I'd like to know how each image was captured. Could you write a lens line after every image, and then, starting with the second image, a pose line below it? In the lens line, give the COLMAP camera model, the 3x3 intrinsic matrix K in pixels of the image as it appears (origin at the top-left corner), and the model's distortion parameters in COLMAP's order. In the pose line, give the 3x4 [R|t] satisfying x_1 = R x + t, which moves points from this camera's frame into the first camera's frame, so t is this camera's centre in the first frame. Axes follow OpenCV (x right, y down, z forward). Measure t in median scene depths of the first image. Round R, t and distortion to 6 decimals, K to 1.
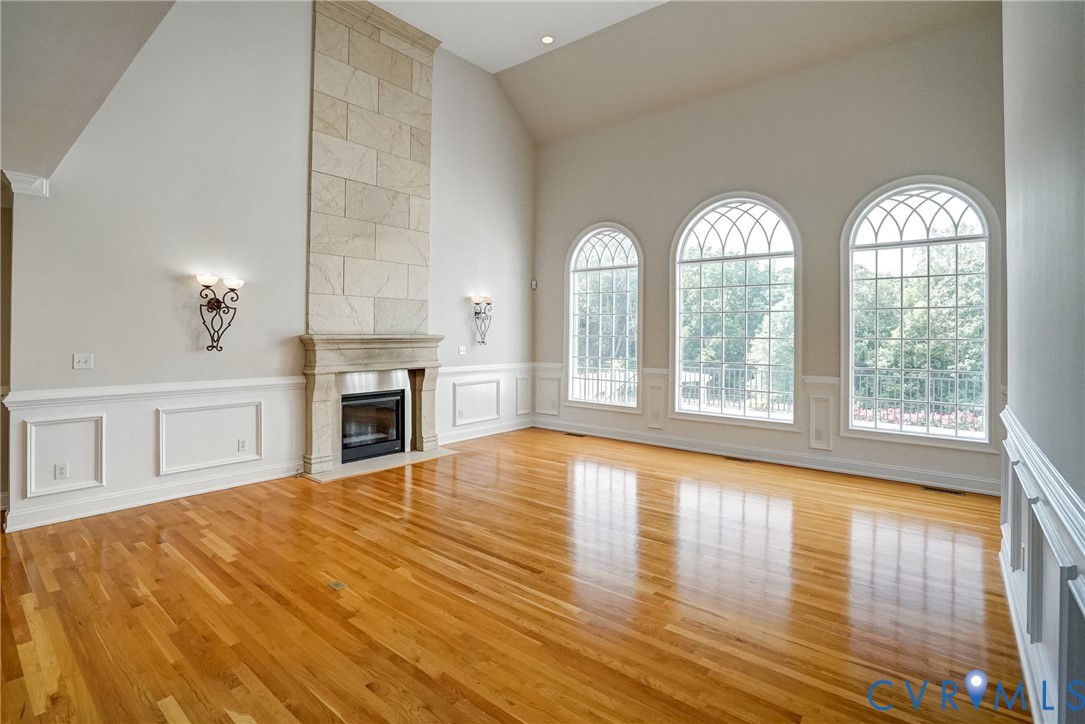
lens RADIAL K [[511.9, 0, 540.3], [0, 511.9, 331.5], [0, 0, 1]] dist [-0.027420, 0.001584]
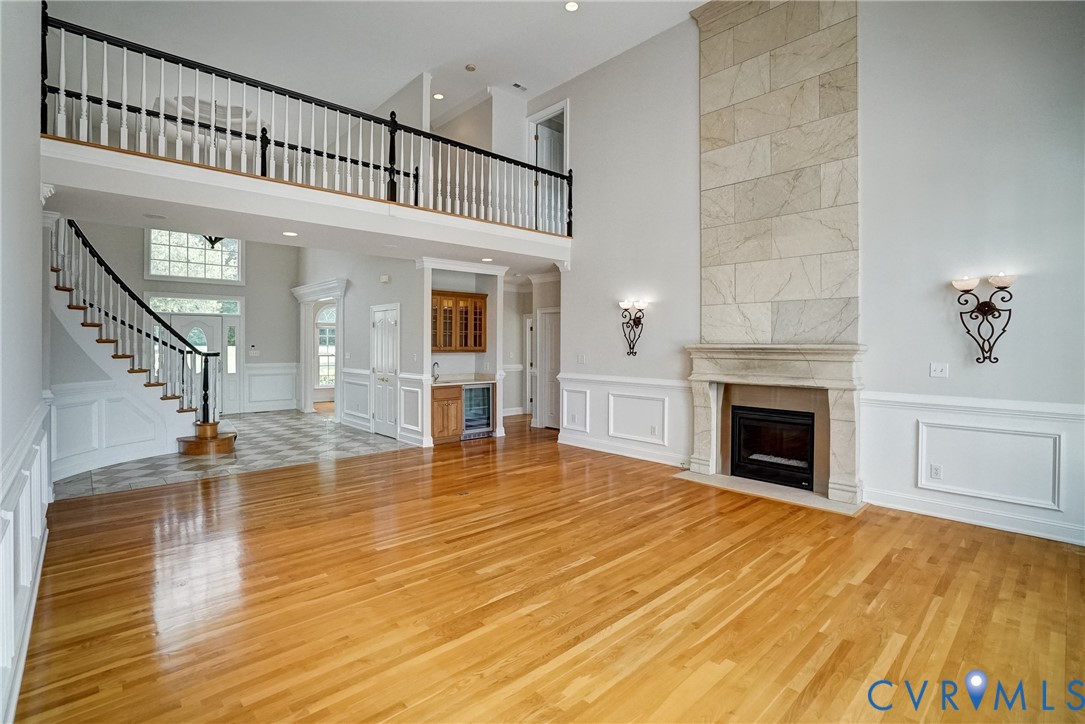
lens RADIAL K [[526.3, 0, 541.3], [0, 526.3, 345.9], [0, 0, 1]] dist [-0.033454, 0.000876]
pose [[-0.130756, 0.003285, -0.991409, 0.655382], [0.004509, 0.999986, 0.002718, 0.005314], [0.991404, -0.004115, -0.130769, 0.763223]]
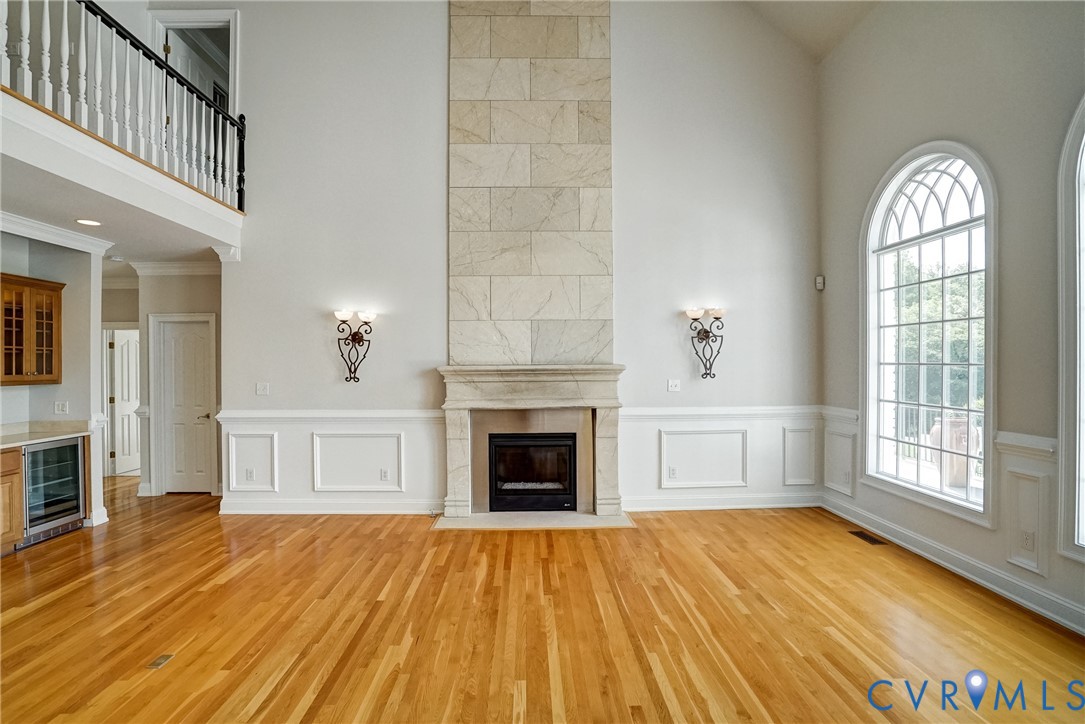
lens RADIAL K [[514.8, 0, 543.5], [0, 514.8, 366.2], [0, 0, 1]] dist [-0.059364, 0.021812]
pose [[0.657056, -0.004829, -0.753826, 0.339270], [0.013836, 0.999888, 0.005654, 0.004044], [0.753715, -0.014145, 0.657049, 0.486711]]
